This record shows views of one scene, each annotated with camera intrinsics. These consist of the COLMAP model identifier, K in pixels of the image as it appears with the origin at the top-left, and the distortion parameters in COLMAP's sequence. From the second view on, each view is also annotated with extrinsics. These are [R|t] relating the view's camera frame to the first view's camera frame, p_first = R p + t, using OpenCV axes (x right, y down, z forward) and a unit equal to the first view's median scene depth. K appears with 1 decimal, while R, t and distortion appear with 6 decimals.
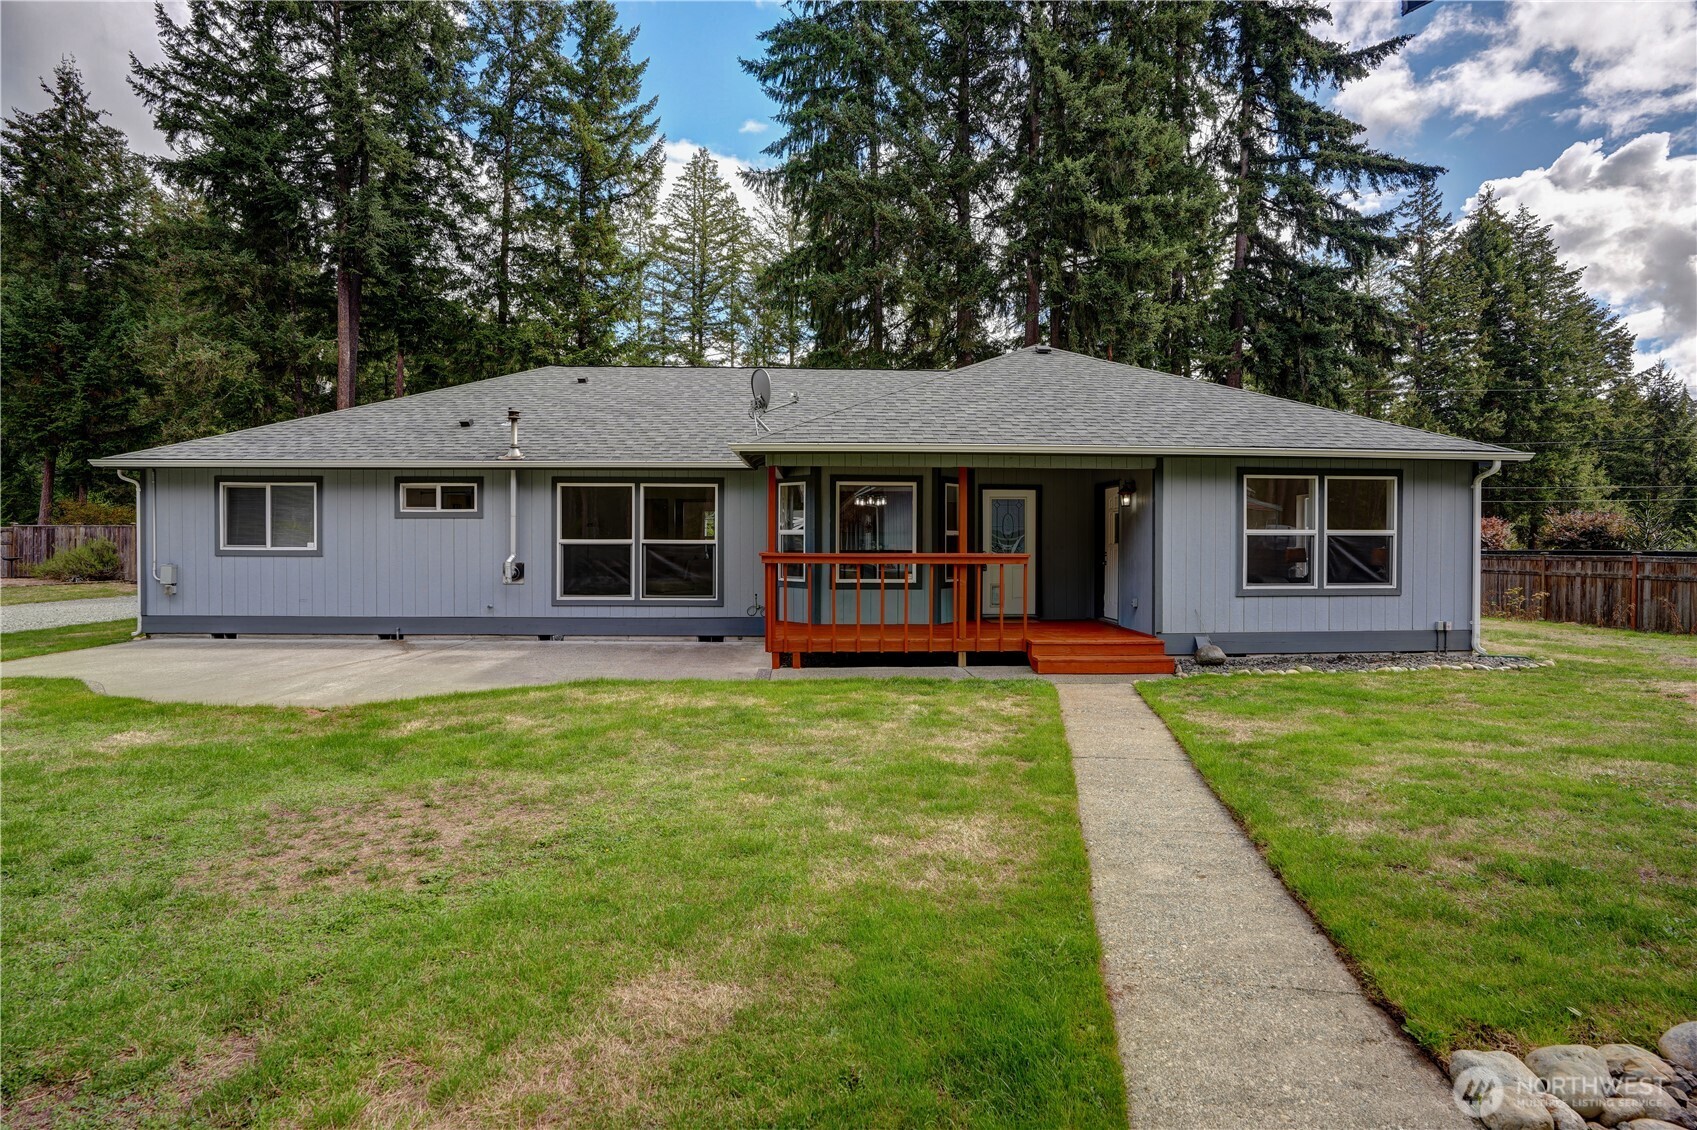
lens RADIAL K [[775.8, 0, 884.8], [0, 775.8, 563.9], [0, 0, 1]] dist [-0.048161, 0.006666]
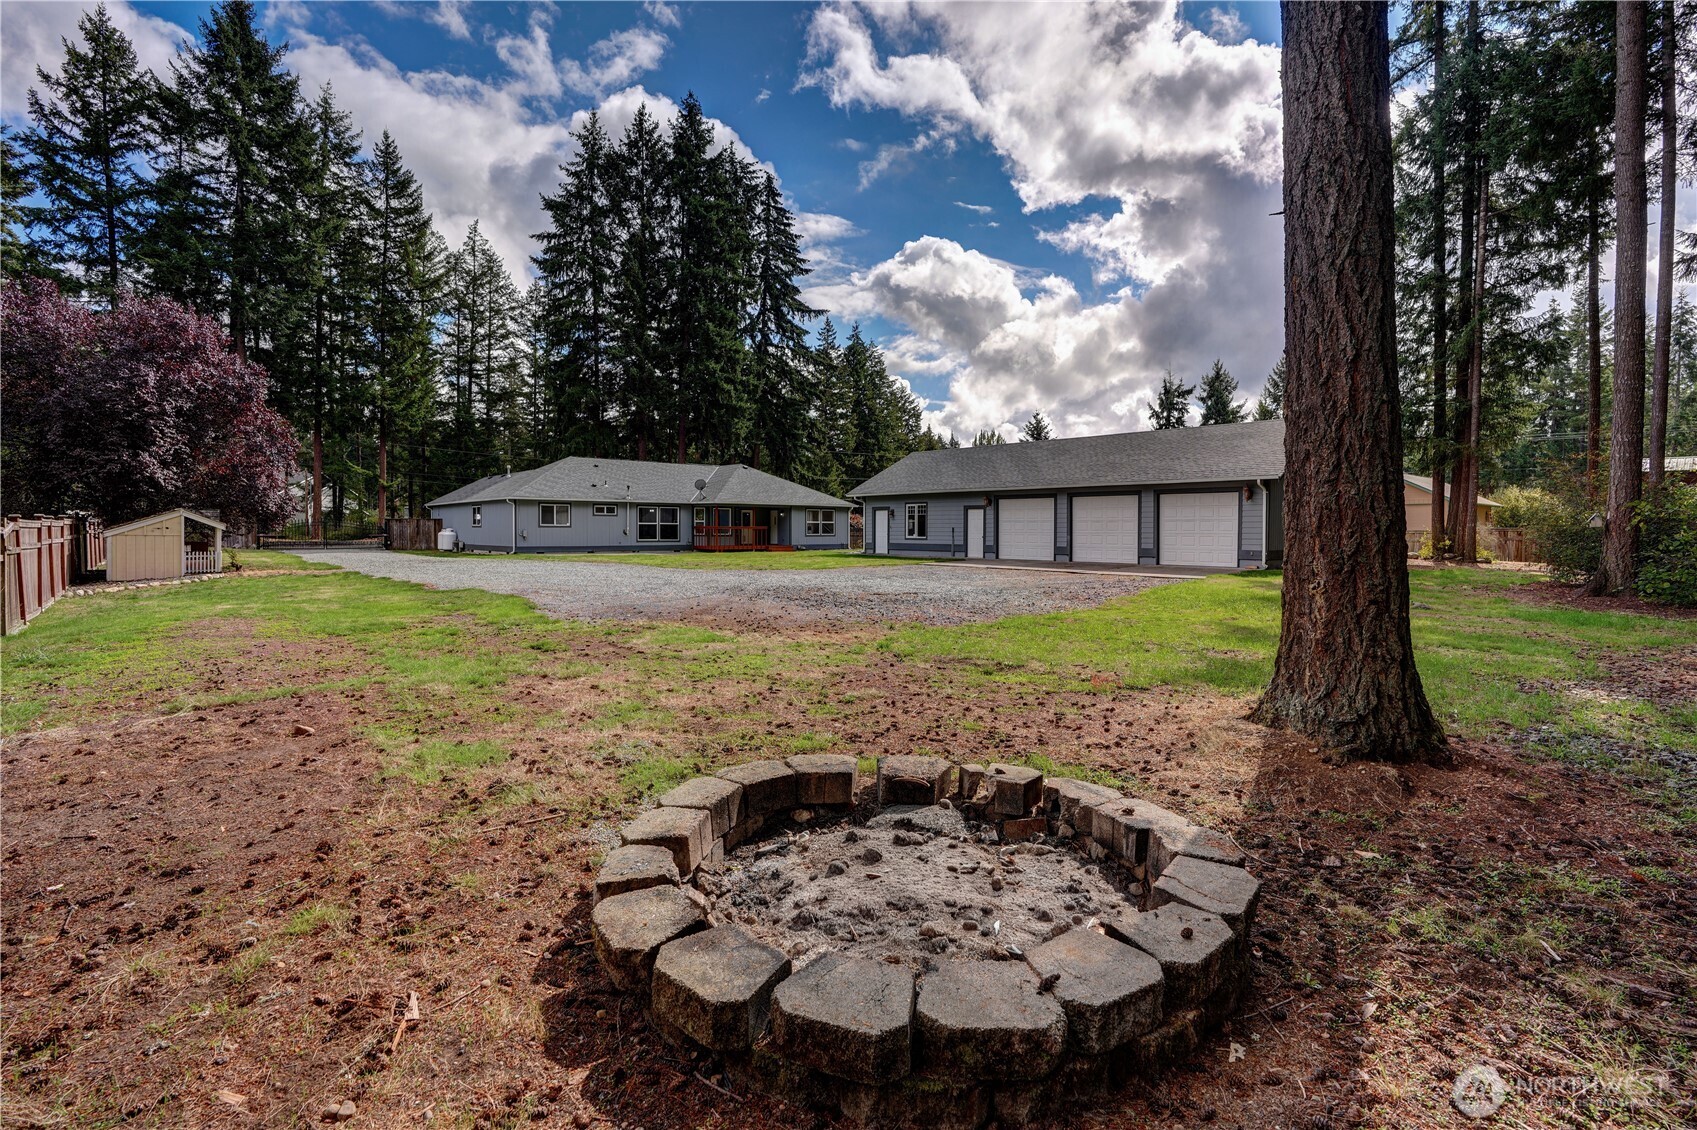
lens RADIAL K [[775.8, 0, 849.6], [0, 775.8, 560.8], [0, 0, 1]] dist [-0.048161, 0.006666]
pose [[0.789592, -0.025294, 0.613111, -1.802339], [0.004579, 0.999365, 0.035332, 0.021526], [-0.613615, -0.025090, 0.789207, -2.329821]]
